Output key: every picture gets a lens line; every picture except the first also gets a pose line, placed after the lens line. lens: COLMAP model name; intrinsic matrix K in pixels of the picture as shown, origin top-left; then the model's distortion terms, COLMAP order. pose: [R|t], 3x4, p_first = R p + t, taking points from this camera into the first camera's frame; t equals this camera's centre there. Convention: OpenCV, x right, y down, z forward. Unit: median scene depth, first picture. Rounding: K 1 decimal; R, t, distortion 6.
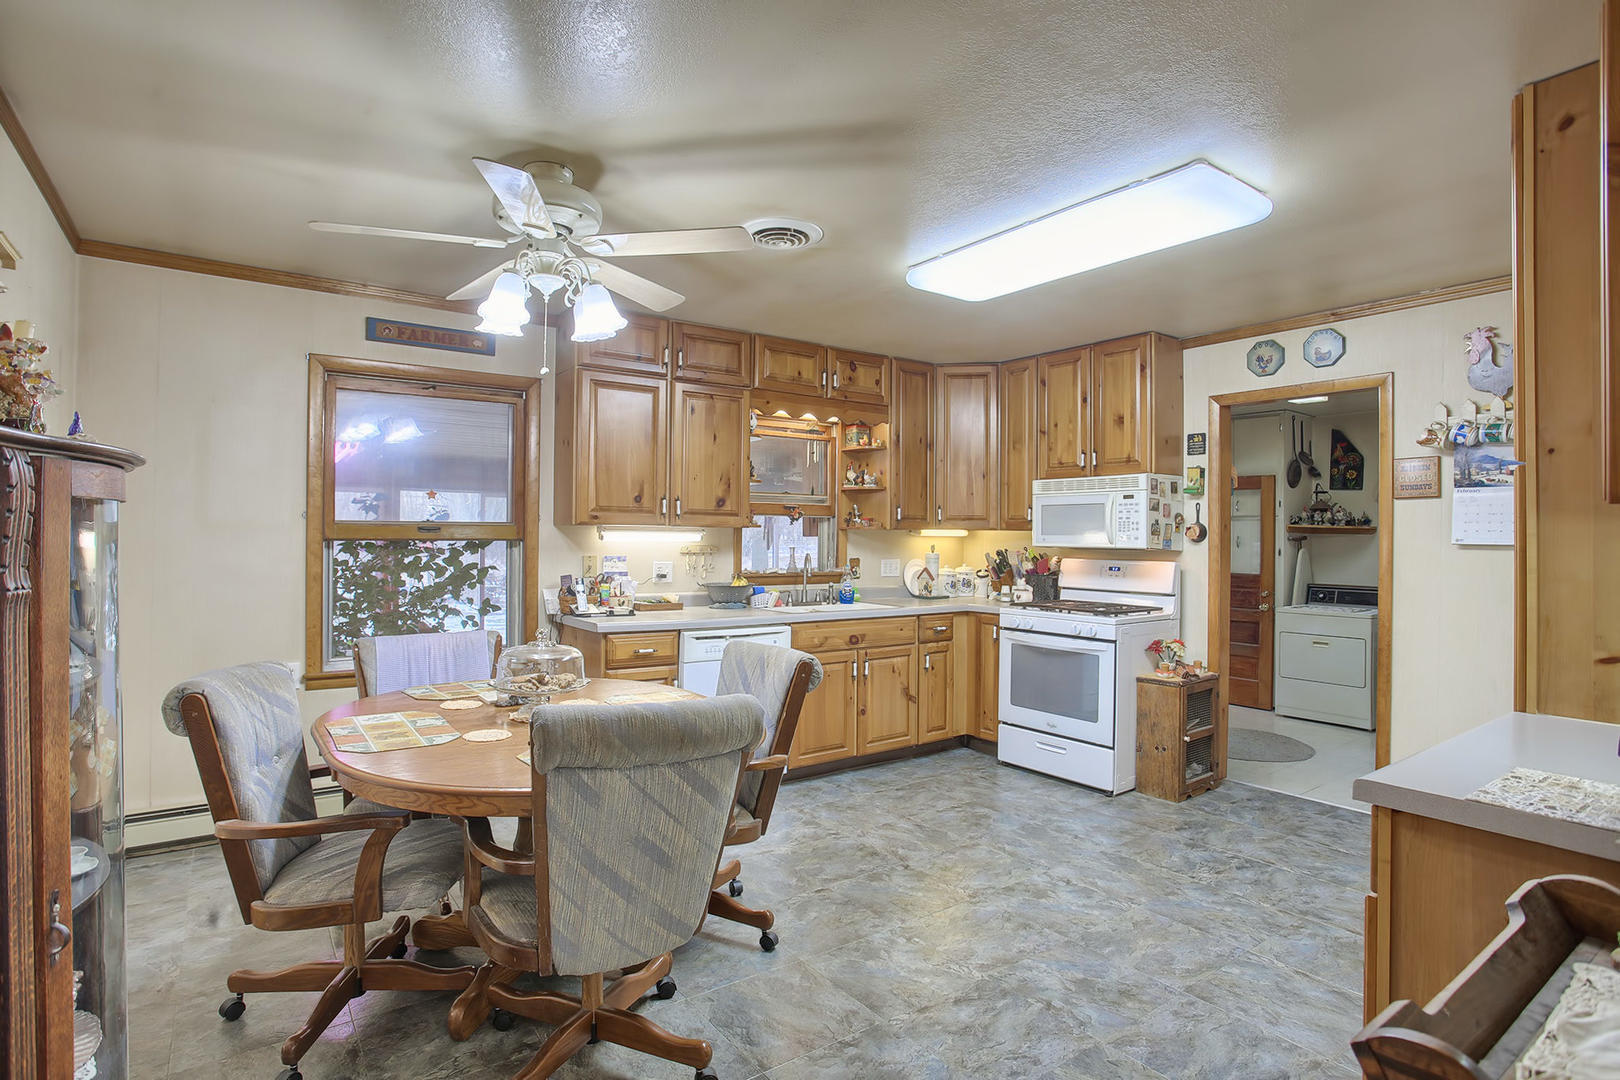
lens RADIAL K [[845.0, 0, 818.3], [0, 845.0, 527.2], [0, 0, 1]] dist [-0.017051, 0.005095]
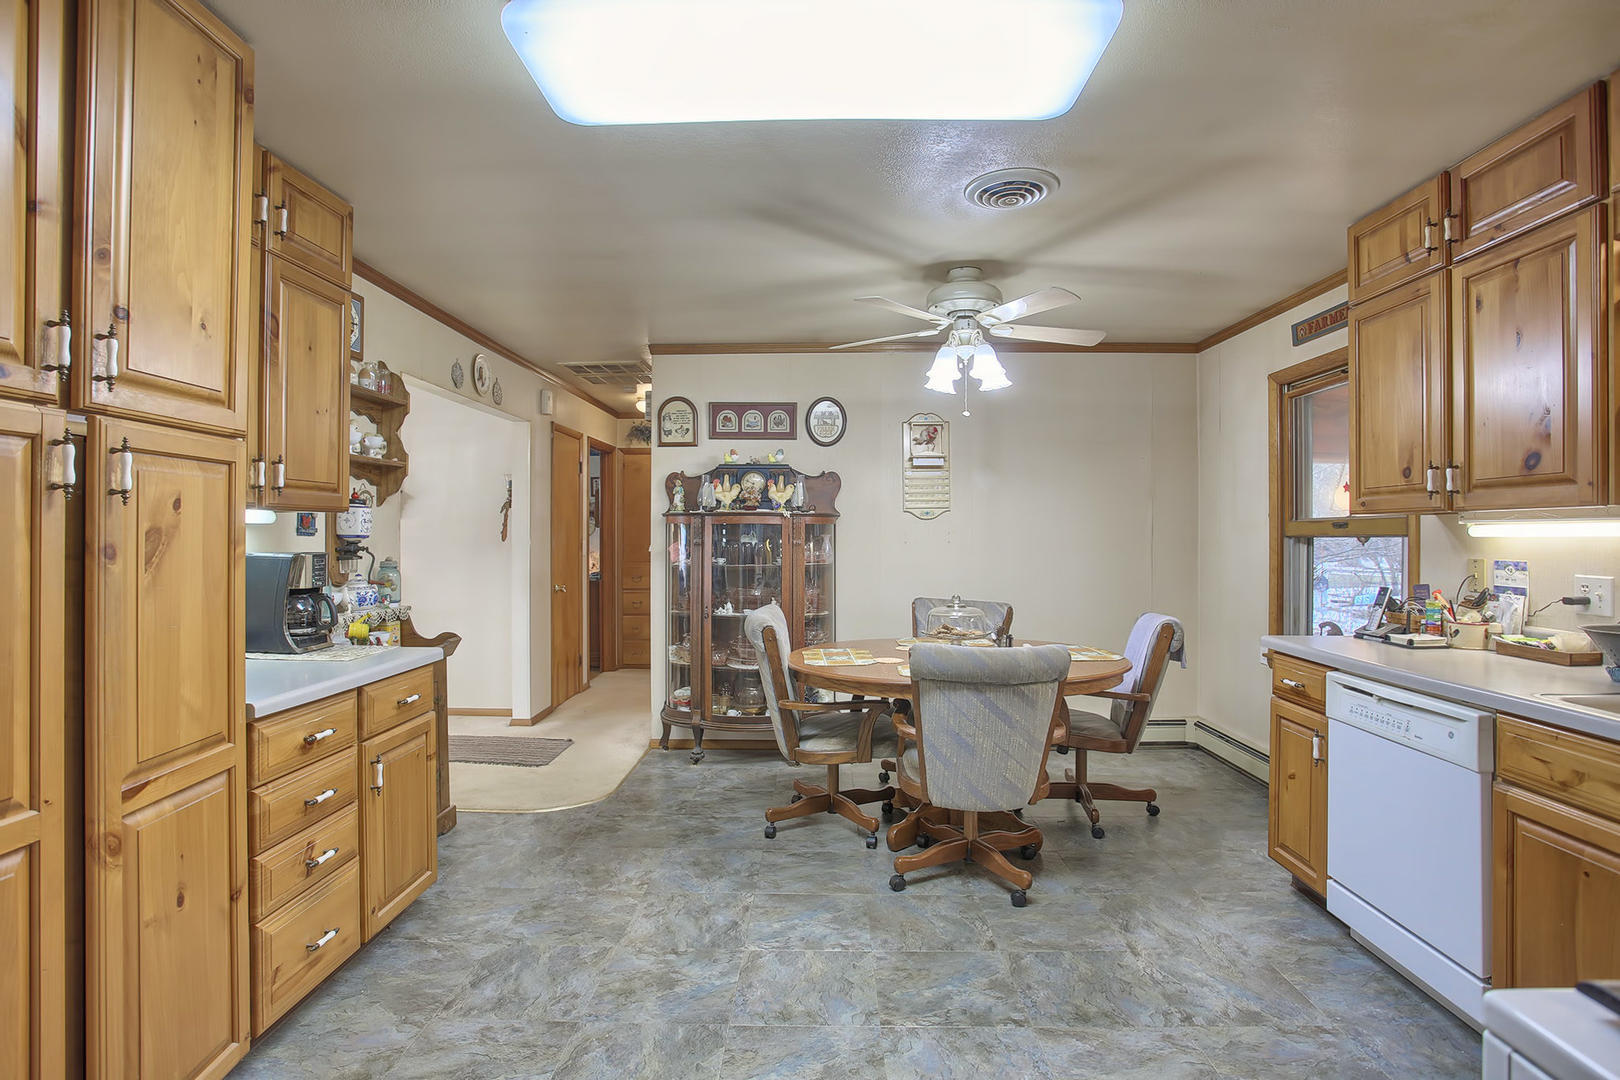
lens RADIAL K [[845.0, 0, 815.4], [0, 845.0, 541.2], [0, 0, 1]] dist [-0.017051, 0.005095]
pose [[-0.618874, -0.003148, -0.785484, 0.588661], [0.006932, 0.999931, -0.009469, 0.023636], [0.785459, -0.011305, -0.618810, 1.048192]]
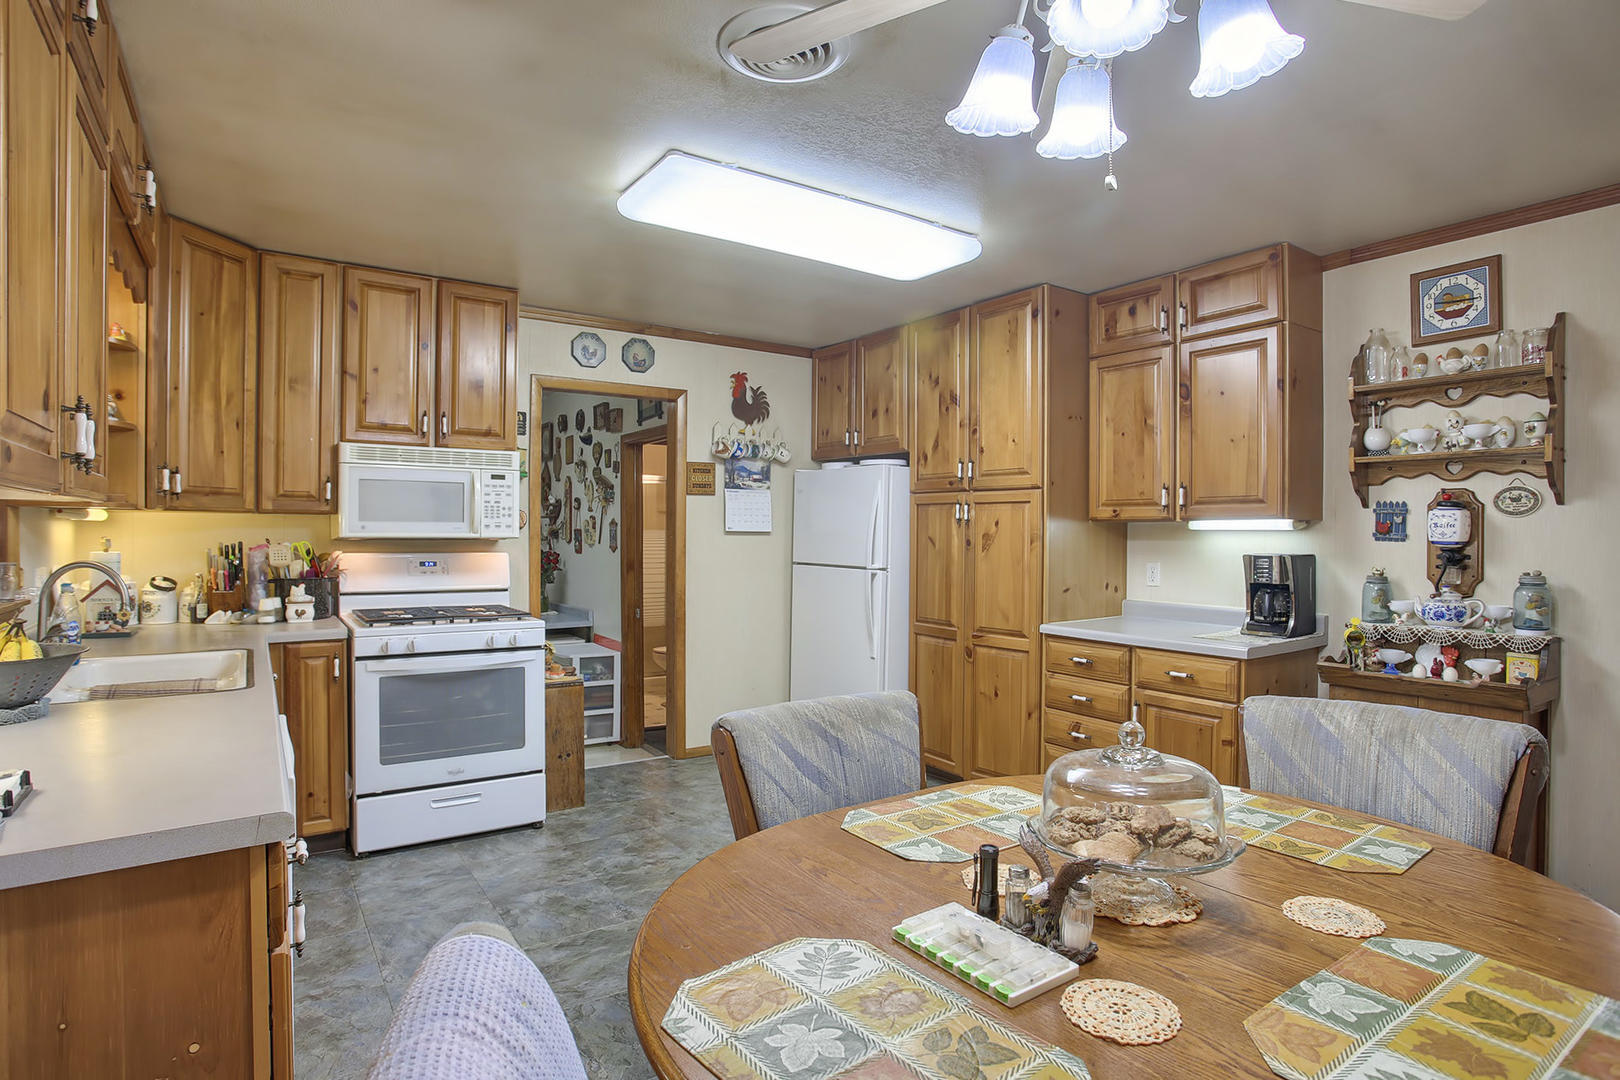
lens RADIAL K [[845.0, 0, 820.4], [0, 845.0, 538.9], [0, 0, 1]] dist [-0.017051, 0.005095]
pose [[0.056418, -0.019380, 0.998219, -0.507465], [-0.021434, 0.999558, 0.020617, 0.001940], [-0.998177, -0.022559, 0.055978, 0.698894]]
